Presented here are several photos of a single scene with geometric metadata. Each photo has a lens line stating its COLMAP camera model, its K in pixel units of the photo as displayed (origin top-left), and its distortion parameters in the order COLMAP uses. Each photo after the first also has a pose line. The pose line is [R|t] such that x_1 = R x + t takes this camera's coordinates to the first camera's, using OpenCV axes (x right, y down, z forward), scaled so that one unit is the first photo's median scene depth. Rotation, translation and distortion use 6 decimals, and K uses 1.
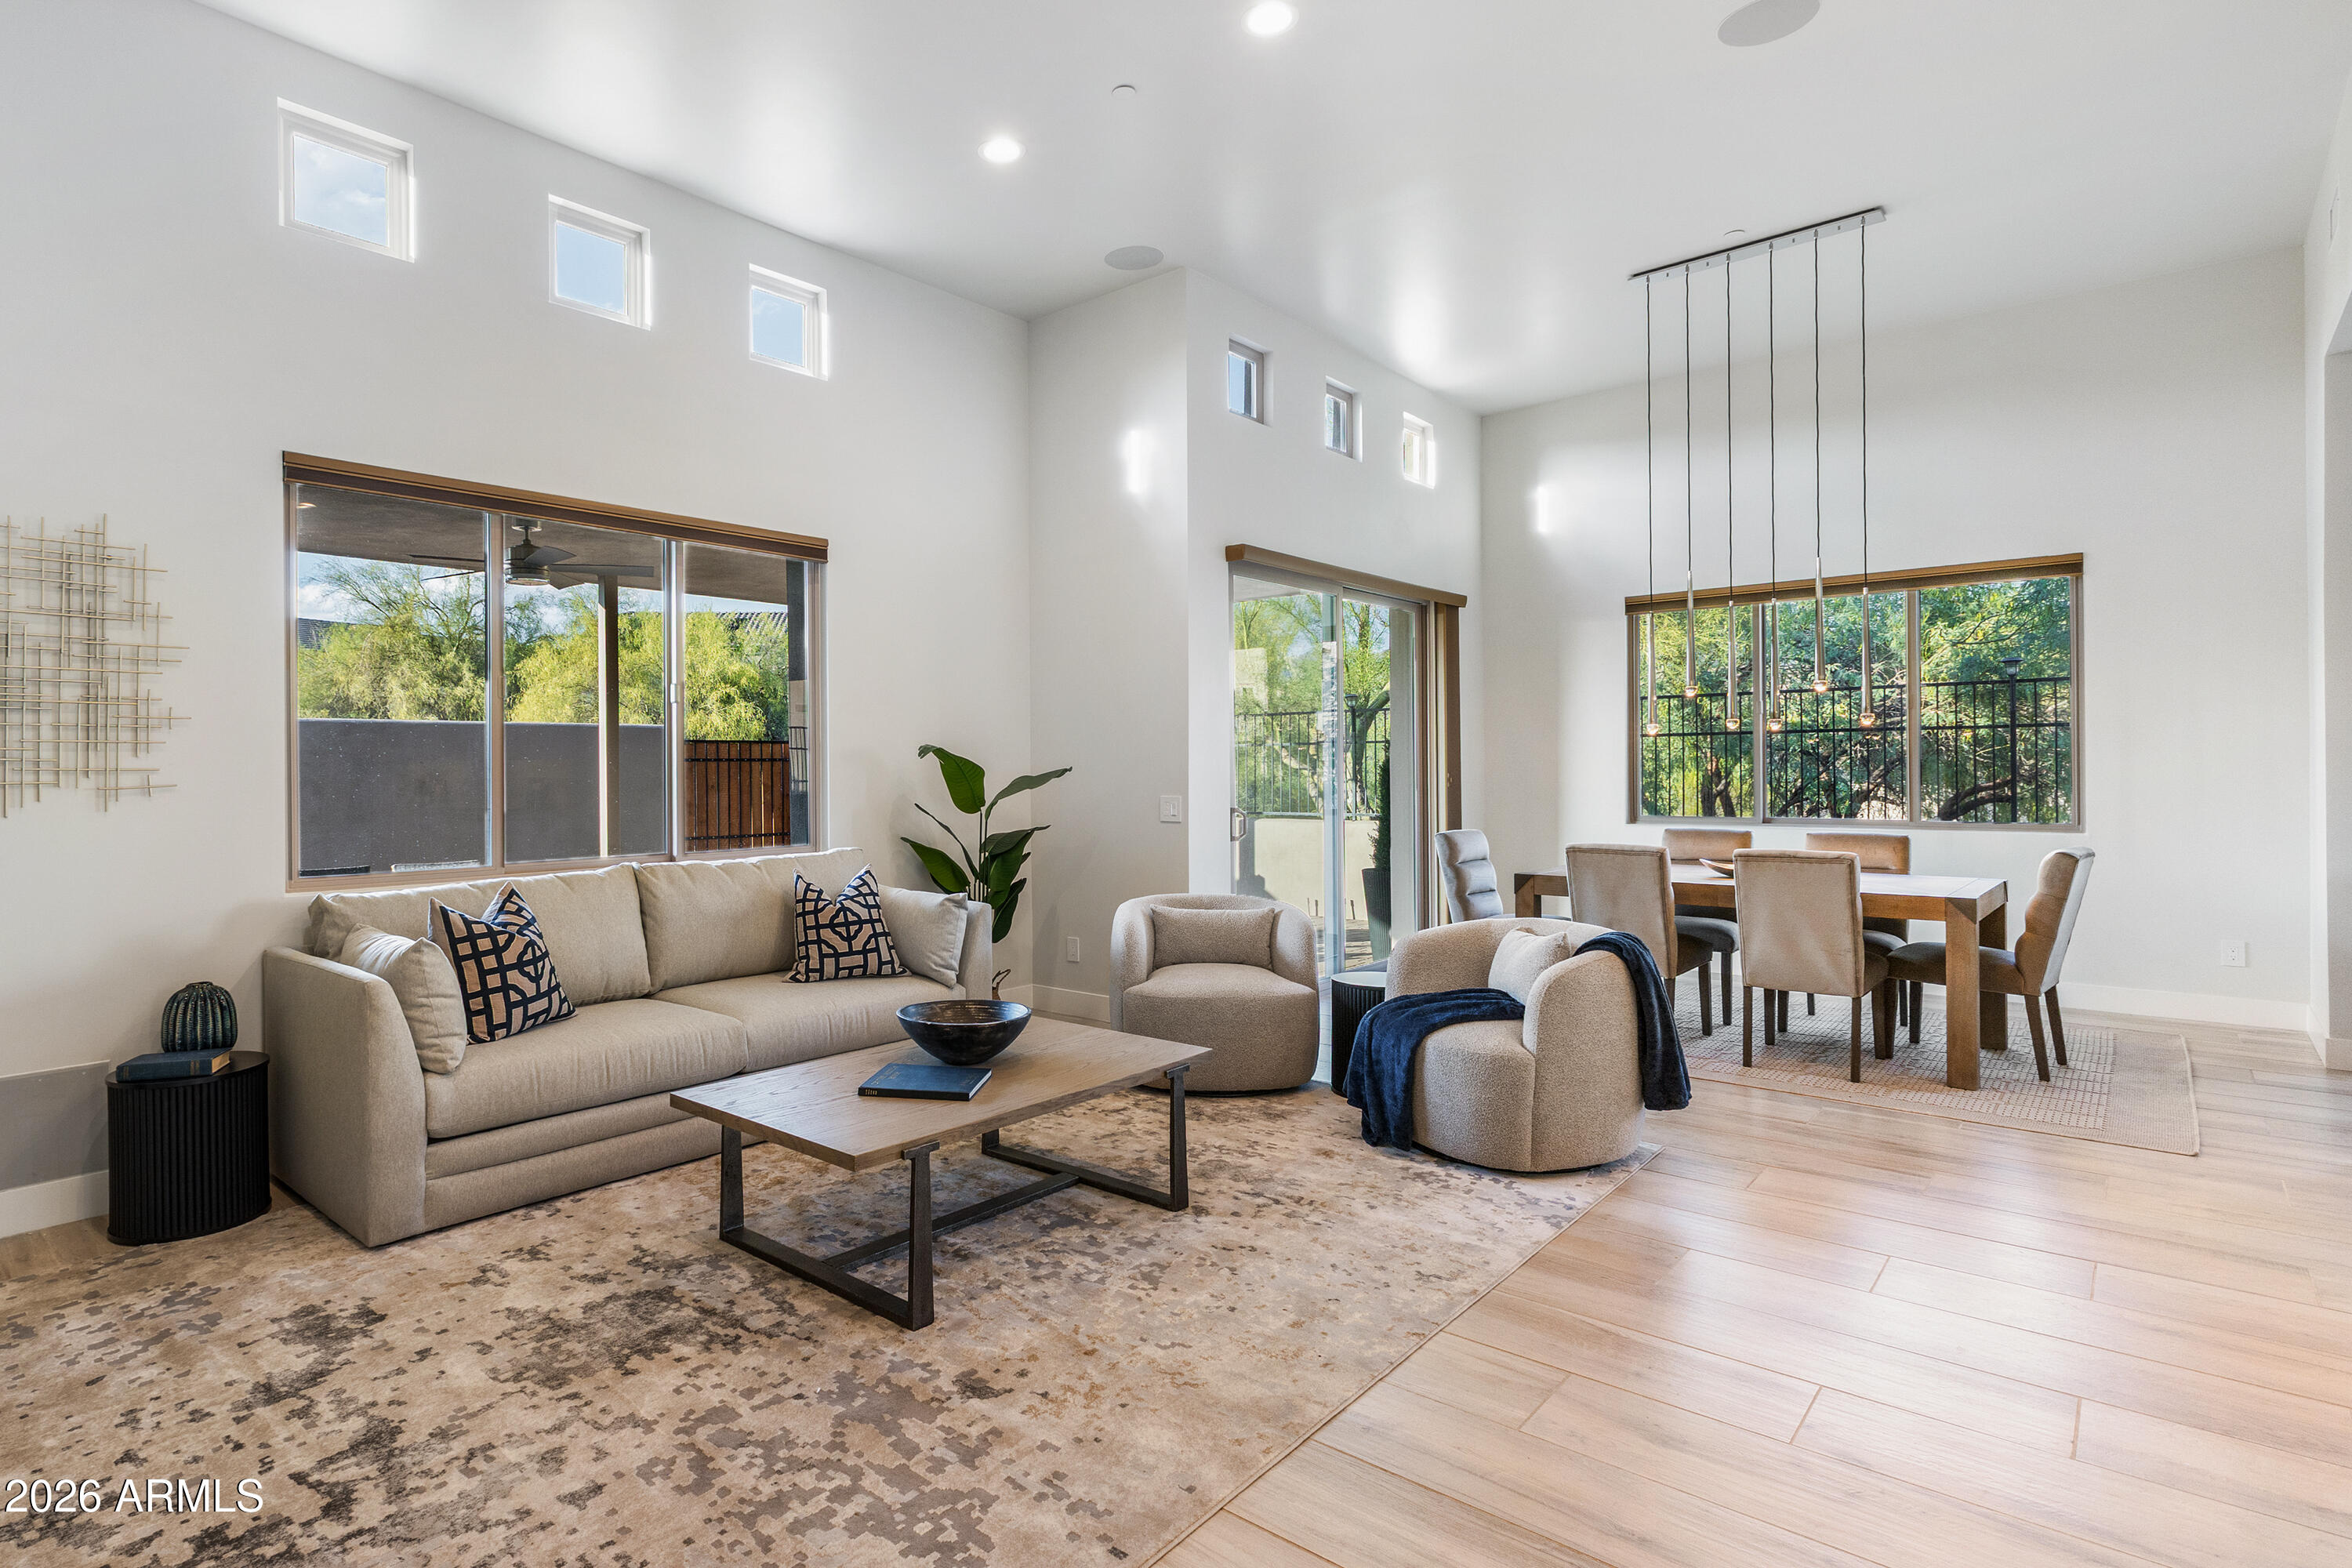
lens RADIAL K [[1211.9, 0, 1033.9], [0, 1211.9, 763.1], [0, 0, 1]] dist [0.003862, 0.002847]
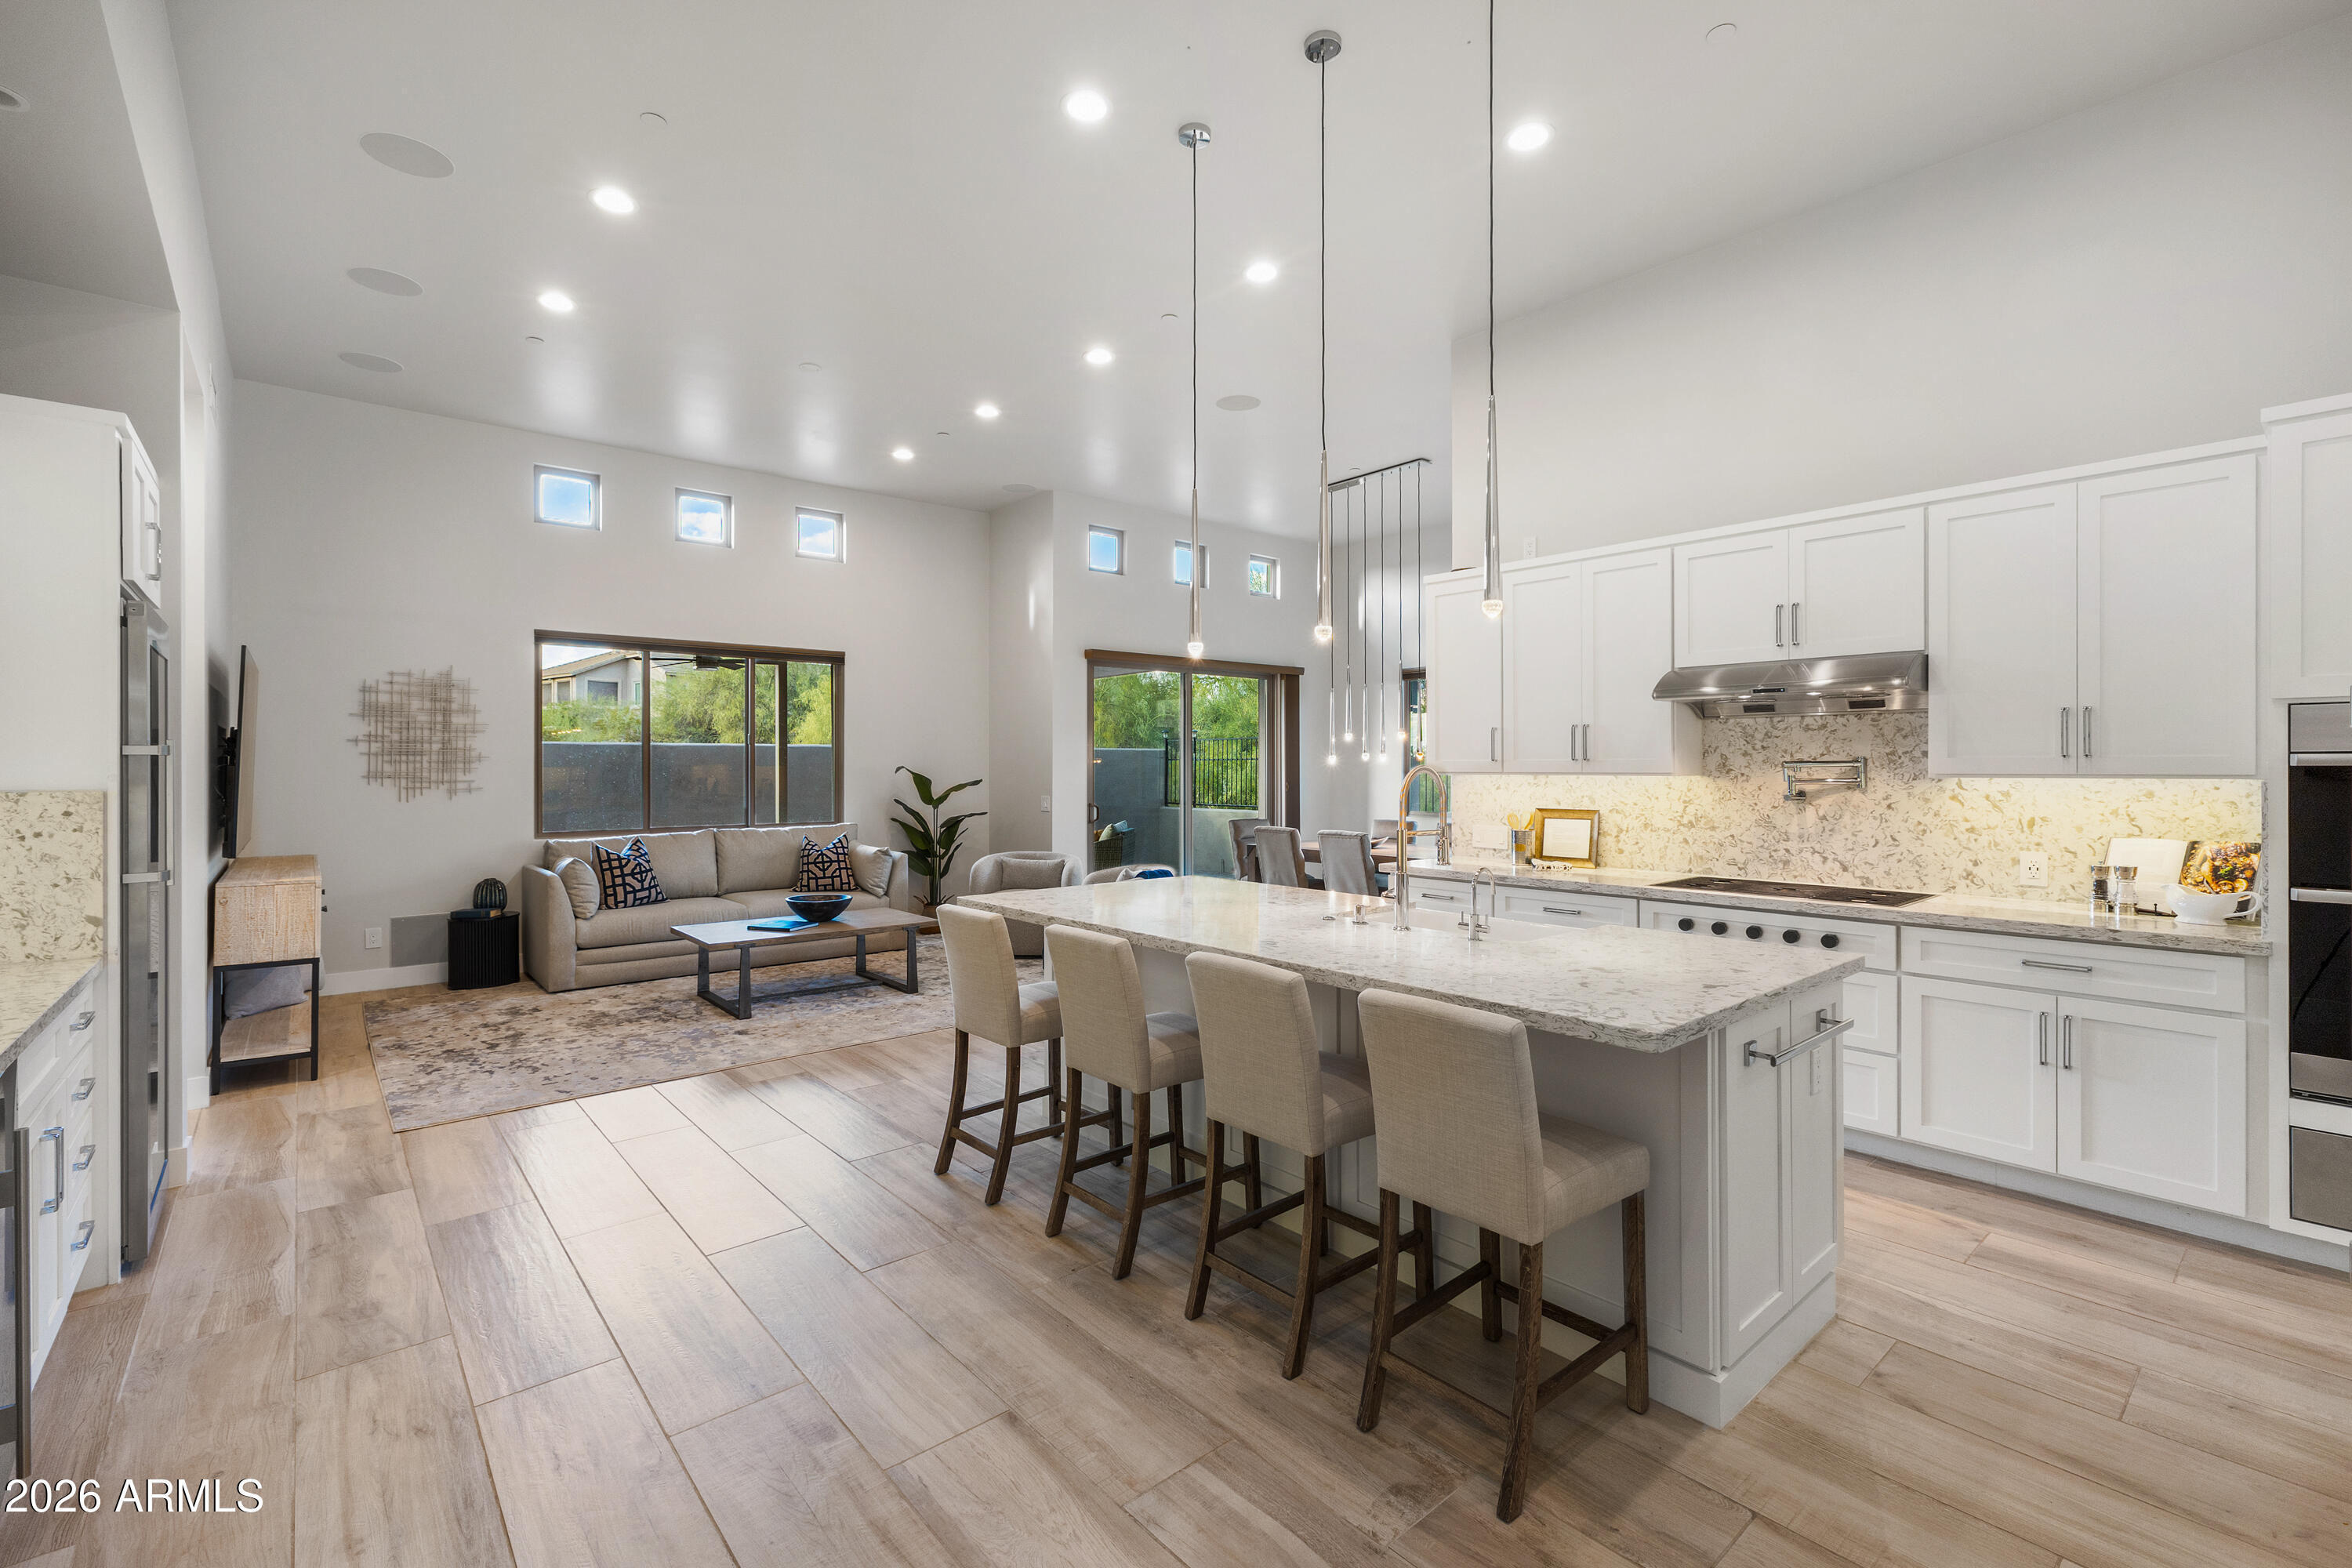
lens RADIAL K [[1029.8, 0, 1176.3], [0, 1029.8, 761.8], [0, 0, 1]] dist [-0.004636, 0.006436]
pose [[0.993772, 0.006068, -0.111263, 0.724325], [-0.006187, 0.999981, -0.000723, -0.034586], [0.111257, 0.001407, 0.993791, -0.684131]]
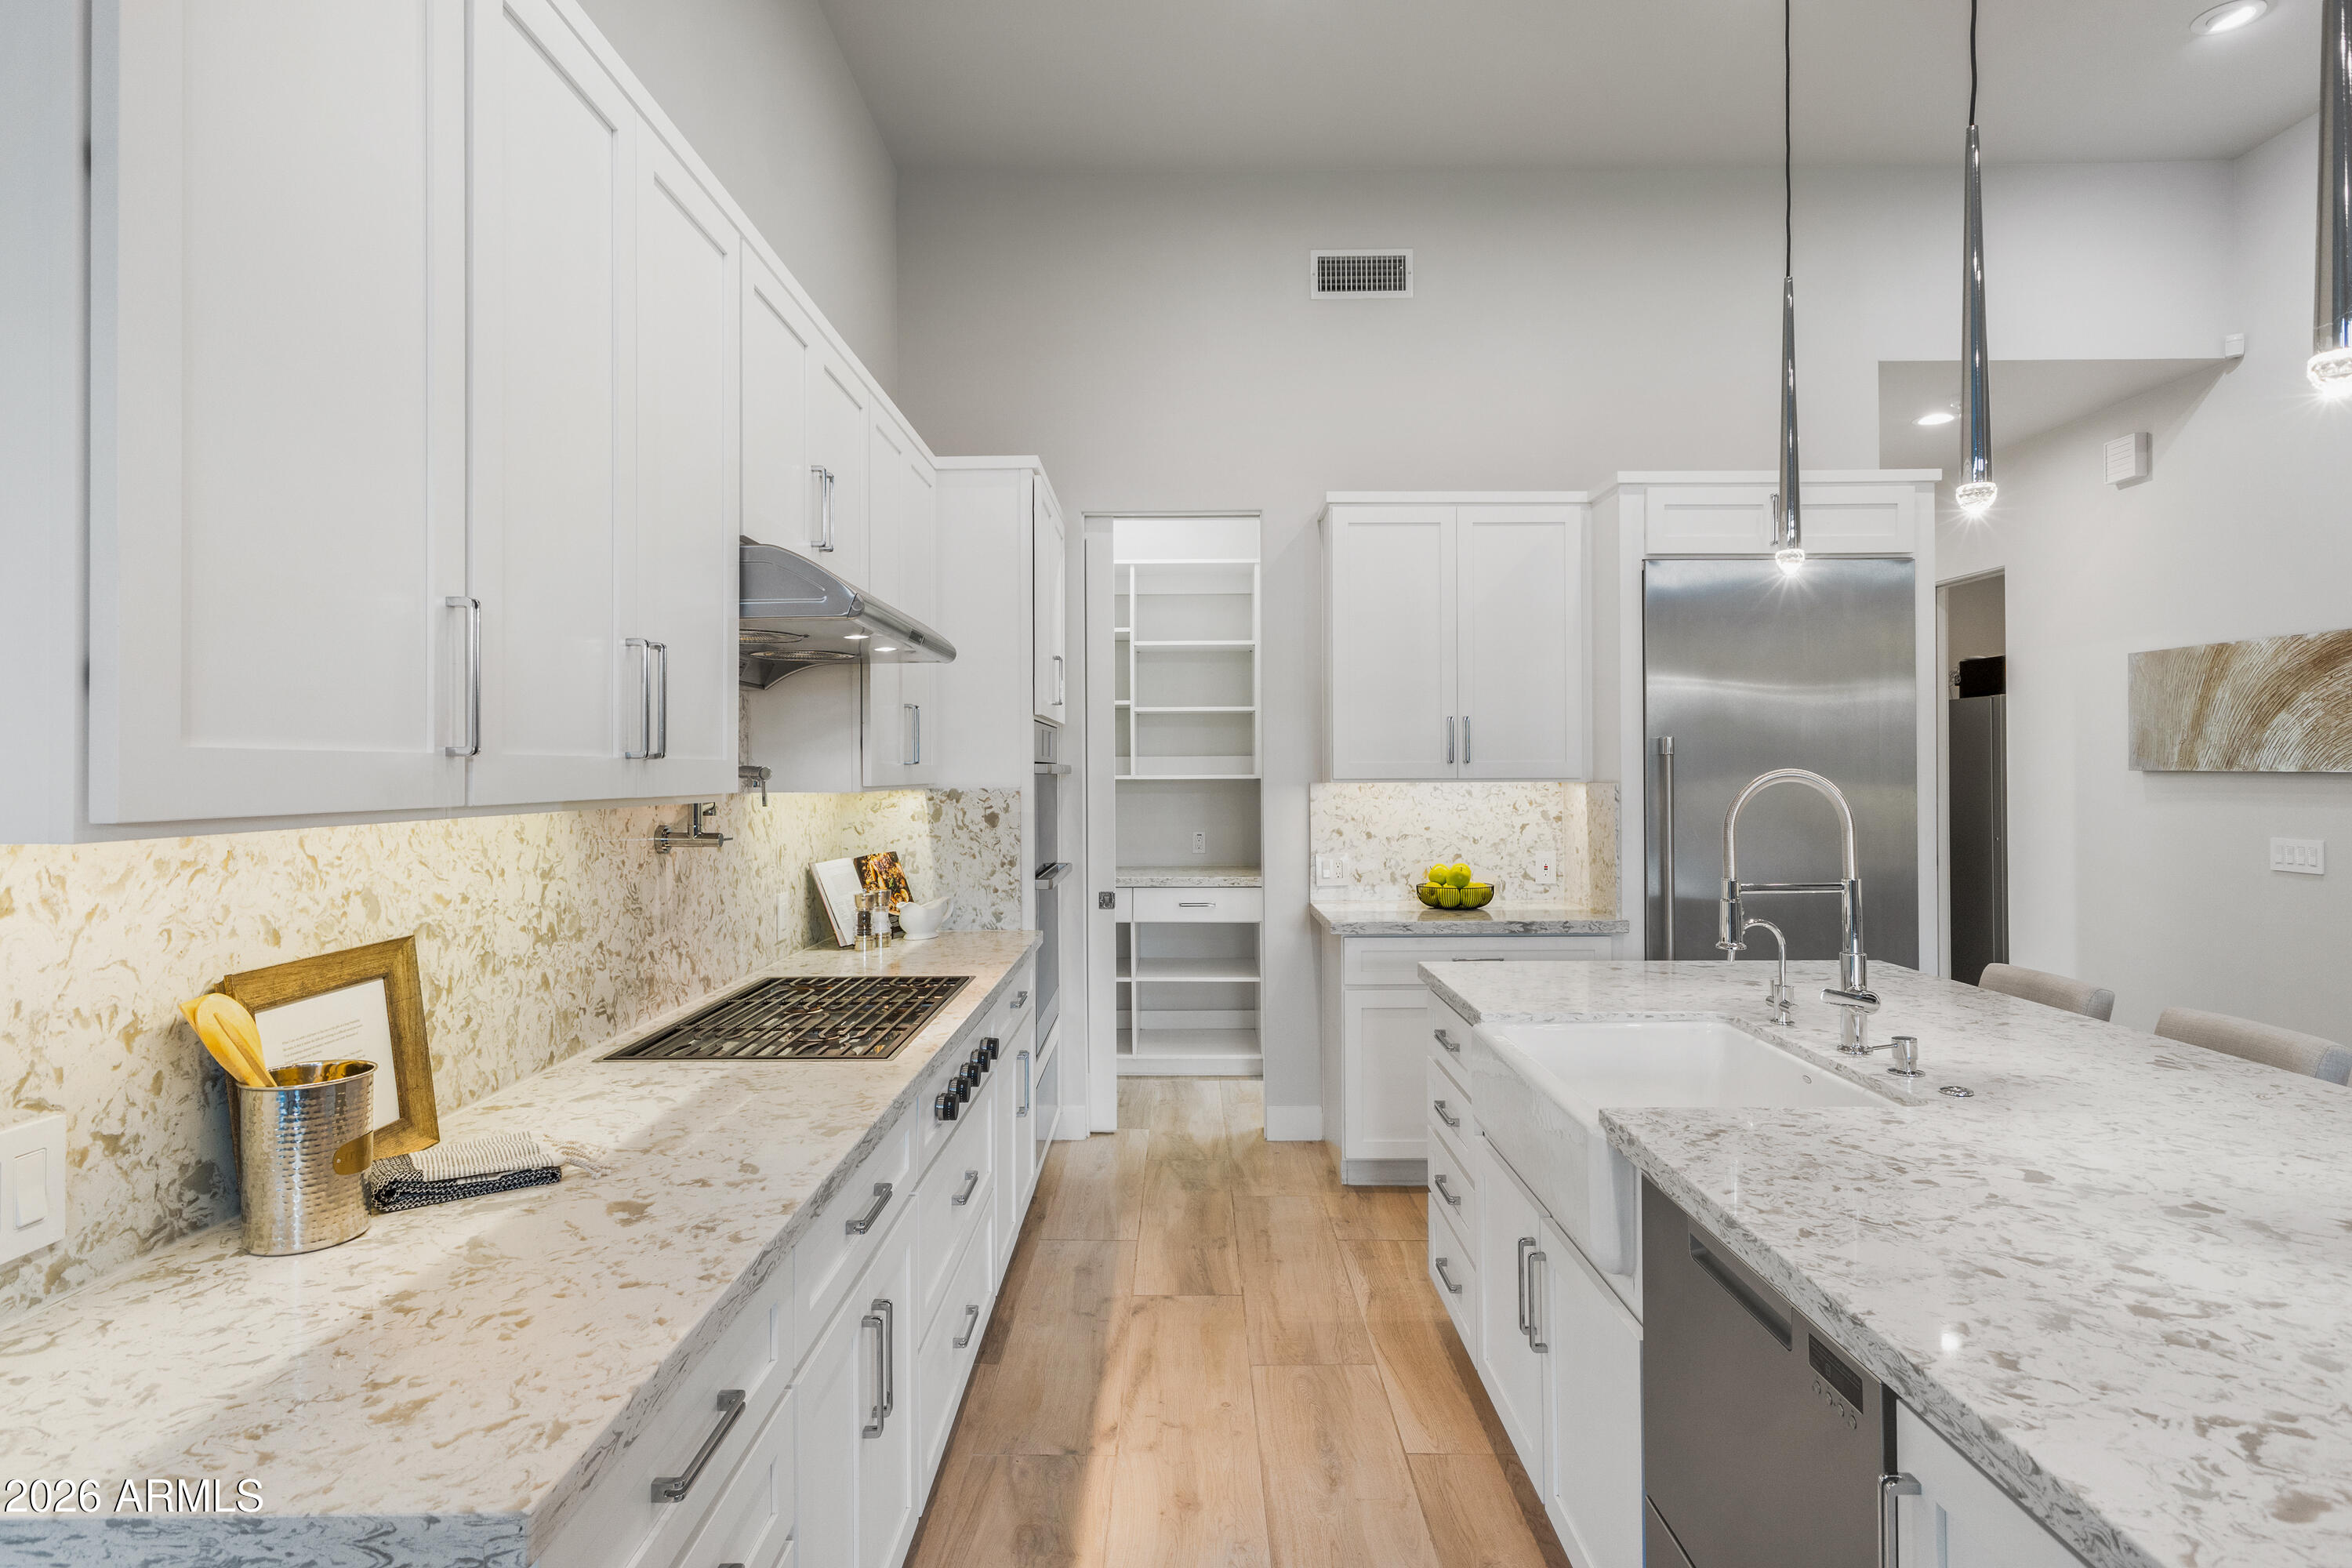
lens RADIAL K [[1251.8, 0, 1176.0], [0, 1251.8, 761.2], [0, 0, 1]] dist [0.001170, 0.001874]
pose [[-0.675055, 0.017228, 0.737566, 0.594865], [0.008248, 0.999841, -0.015806, -0.030264], [-0.737722, -0.004587, -0.675090, 0.796484]]
